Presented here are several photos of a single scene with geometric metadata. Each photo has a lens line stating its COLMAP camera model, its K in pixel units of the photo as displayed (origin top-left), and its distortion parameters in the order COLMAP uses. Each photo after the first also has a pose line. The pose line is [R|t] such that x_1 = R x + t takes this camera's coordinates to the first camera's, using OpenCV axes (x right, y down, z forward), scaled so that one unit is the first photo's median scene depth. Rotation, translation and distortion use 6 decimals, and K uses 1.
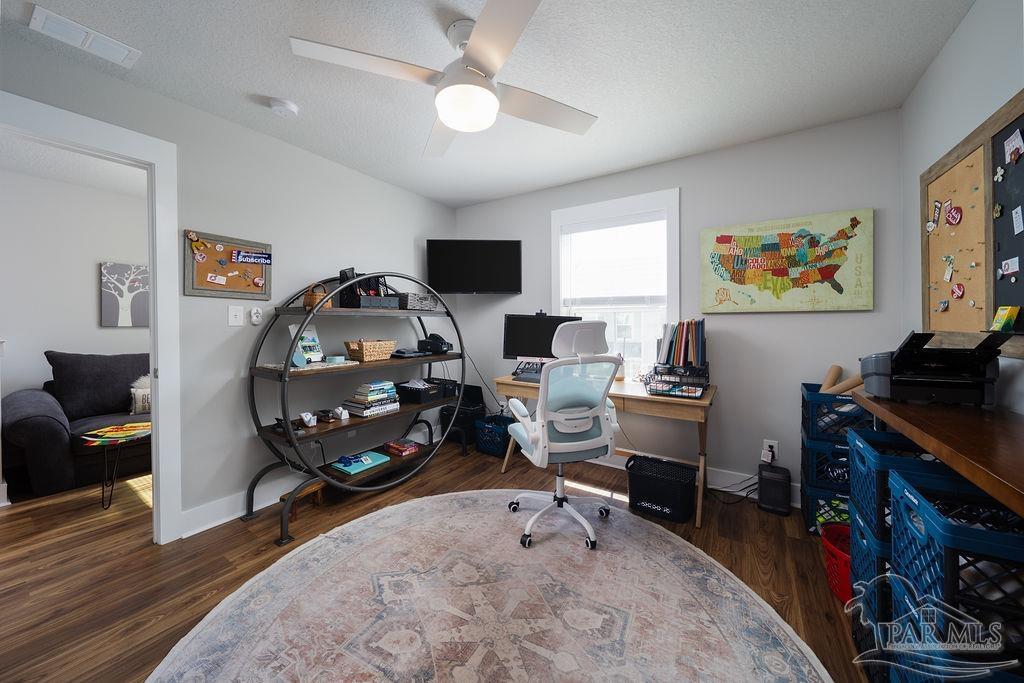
lens RADIAL K [[371.0, 0, 508.8], [0, 371.0, 325.3], [0, 0, 1]] dist [-0.000791, 0.000058]
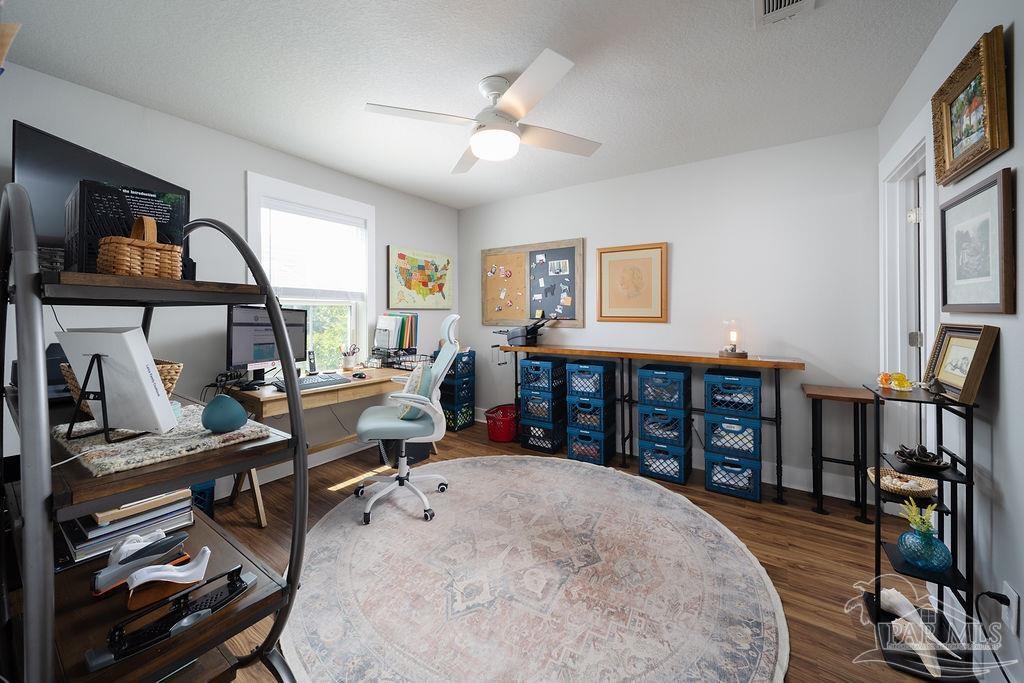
lens RADIAL K [[367.9, 0, 516.0], [0, 367.9, 311.0], [0, 0, 1]] dist [-0.000792, -0.000005]
pose [[0.002402, 0.009535, 0.999952, -0.982583], [0.008139, 0.999921, -0.009554, -0.009350], [-0.999964, 0.008162, 0.002324, 0.688676]]
